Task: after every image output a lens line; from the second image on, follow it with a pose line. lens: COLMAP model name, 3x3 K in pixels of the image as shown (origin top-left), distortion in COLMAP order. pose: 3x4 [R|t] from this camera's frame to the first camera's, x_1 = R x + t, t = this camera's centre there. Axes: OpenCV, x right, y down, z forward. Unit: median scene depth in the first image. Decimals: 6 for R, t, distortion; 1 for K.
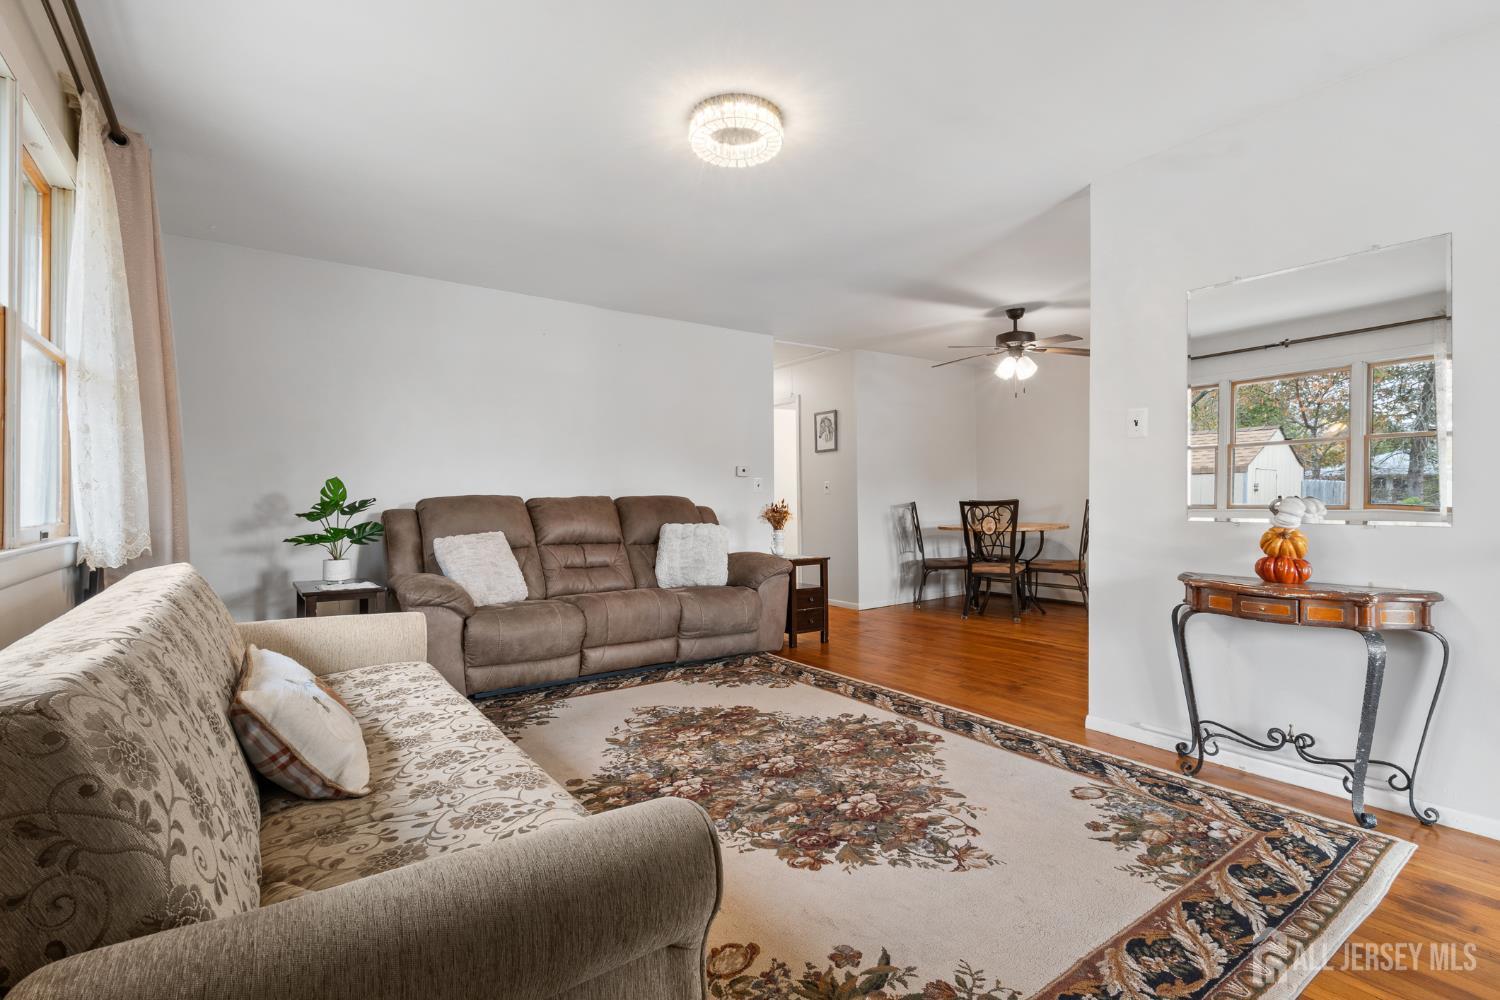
lens RADIAL K [[698.6, 0, 752.7], [0, 698.6, 497.8], [0, 0, 1]] dist [-0.003173, 0.001424]
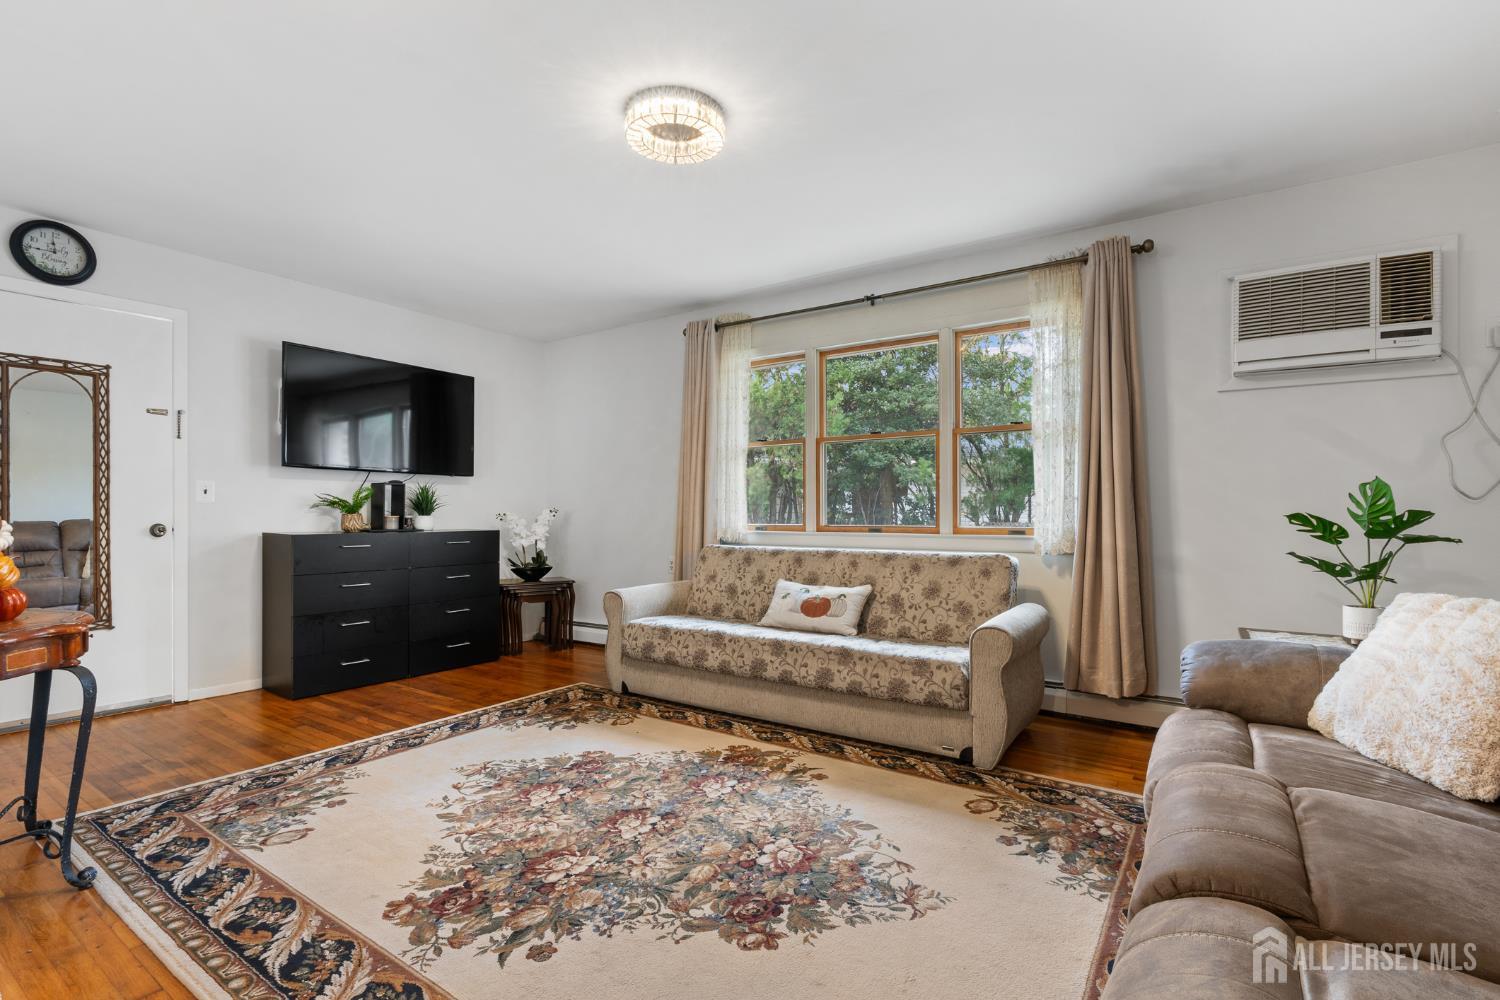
lens RADIAL K [[698.6, 0, 747.3], [0, 698.6, 506.8], [0, 0, 1]] dist [-0.003173, 0.001424]
pose [[-0.940496, -0.000100, -0.339805, 0.206951], [0.004017, 0.999927, -0.011411, 0.004375], [0.339782, -0.012097, -0.940427, 1.905780]]
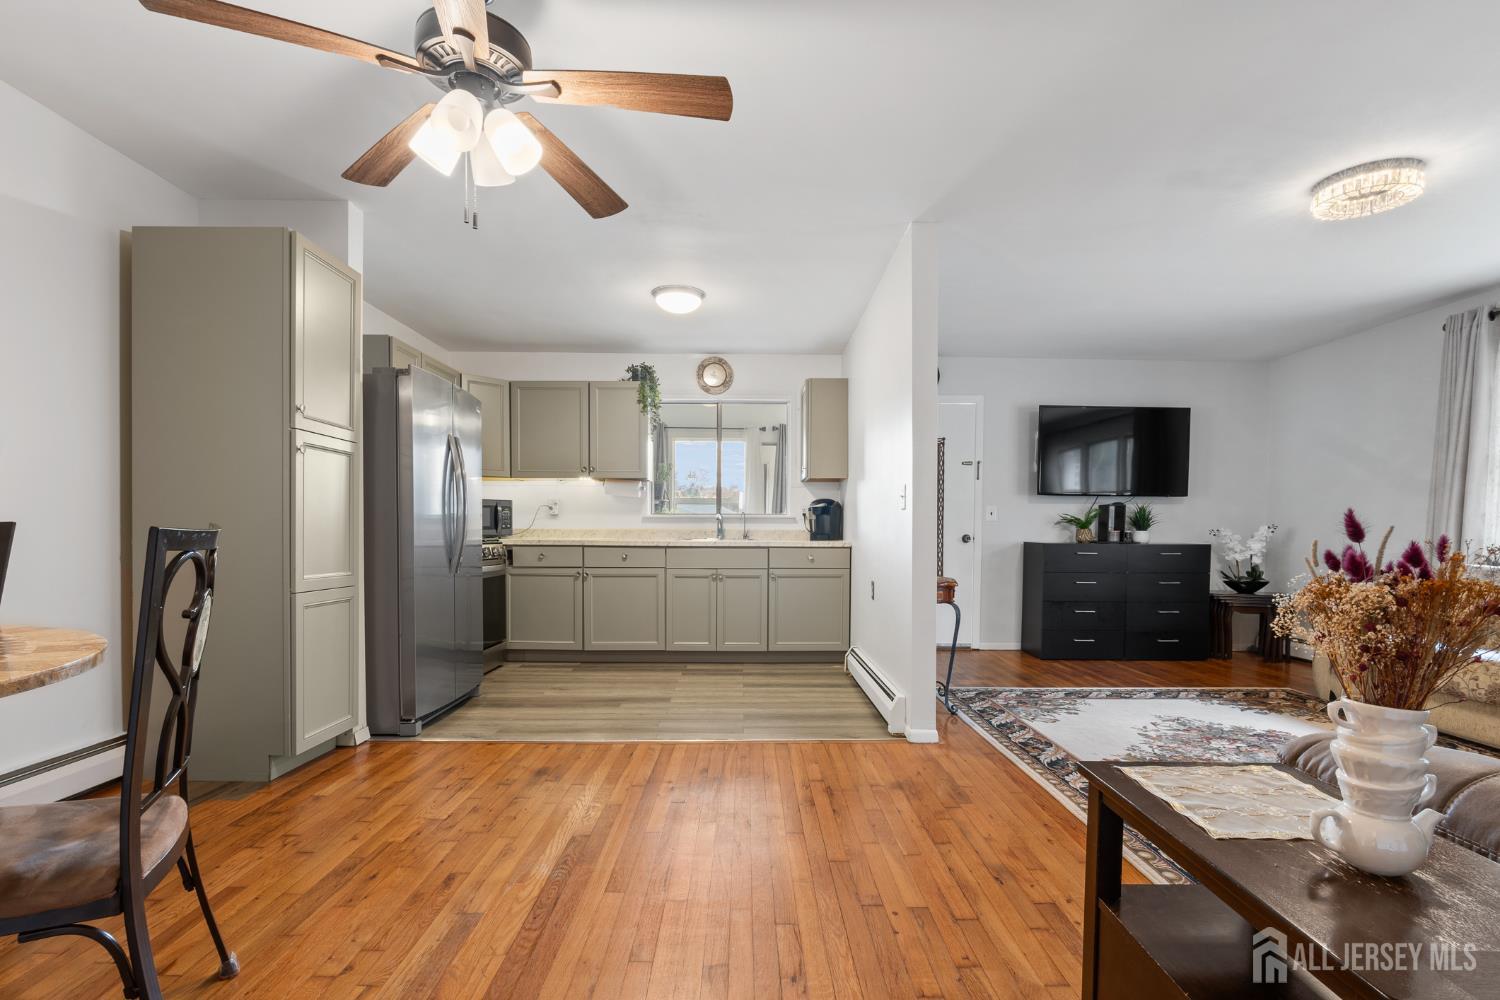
lens RADIAL K [[698.6, 0, 754.6], [0, 698.6, 558.0], [0, 0, 1]] dist [-0.003173, 0.001424]
pose [[-0.823411, -0.026329, 0.566835, 0.134324], [-0.005917, 0.999267, 0.037820, 0.012783], [-0.567415, 0.027787, -0.822963, 2.411085]]
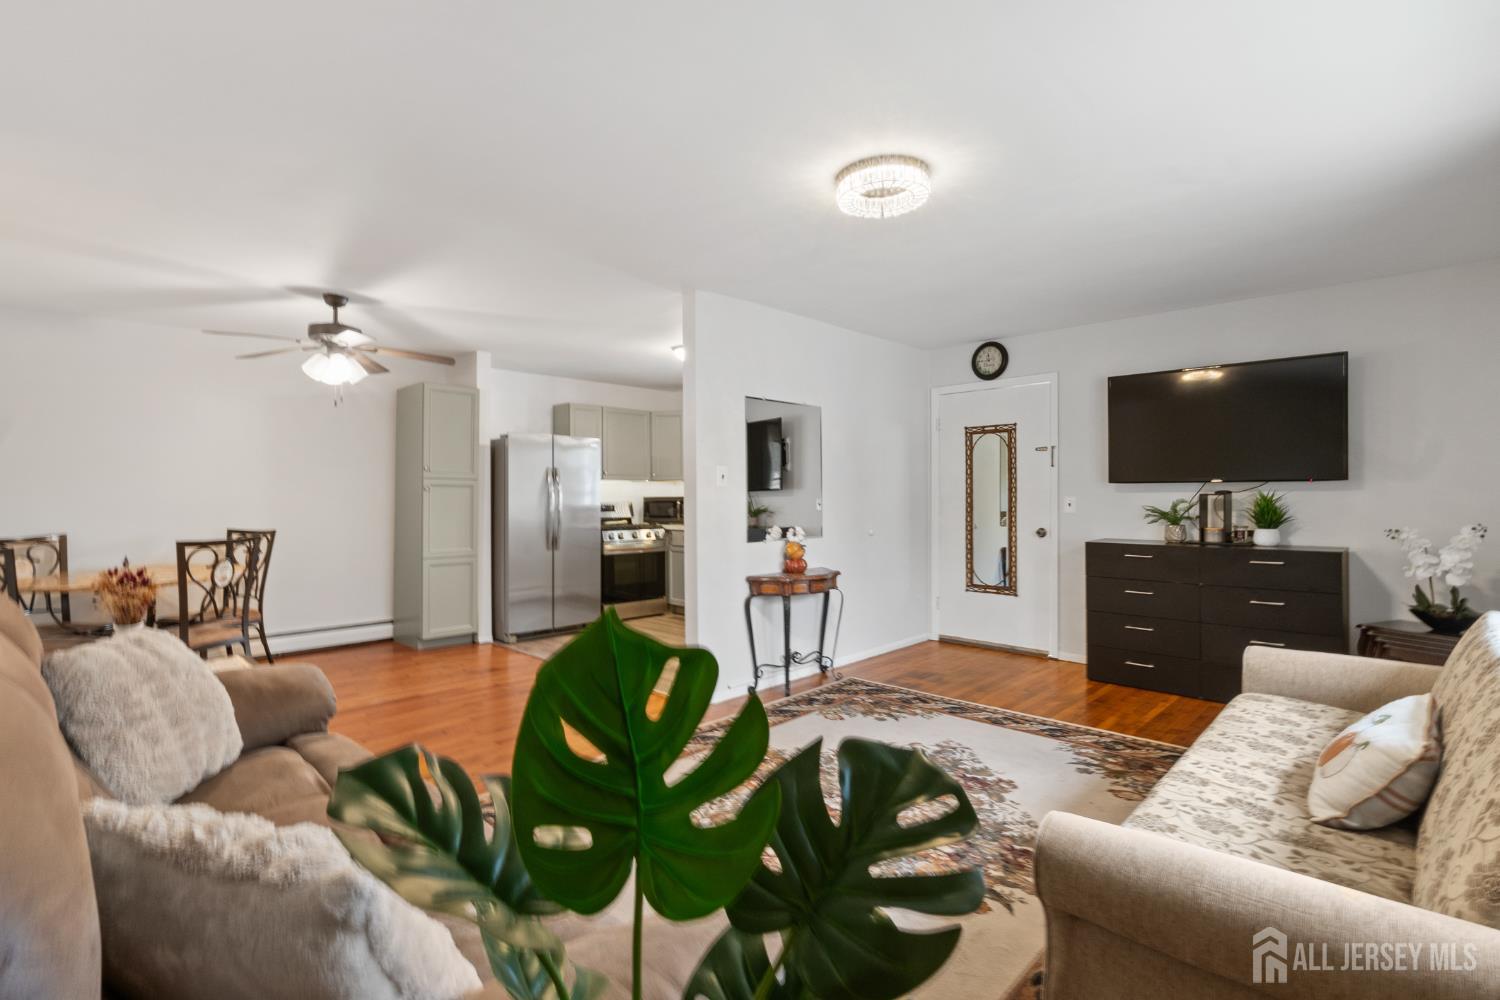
lens RADIAL K [[698.6, 0, 748.0], [0, 698.6, 502.2], [0, 0, 1]] dist [-0.003173, 0.001424]
pose [[-0.179238, -0.005143, 0.983792, -0.975360], [0.004474, 0.999972, 0.006043, -0.072980], [-0.983796, 0.005484, -0.179210, 1.361311]]
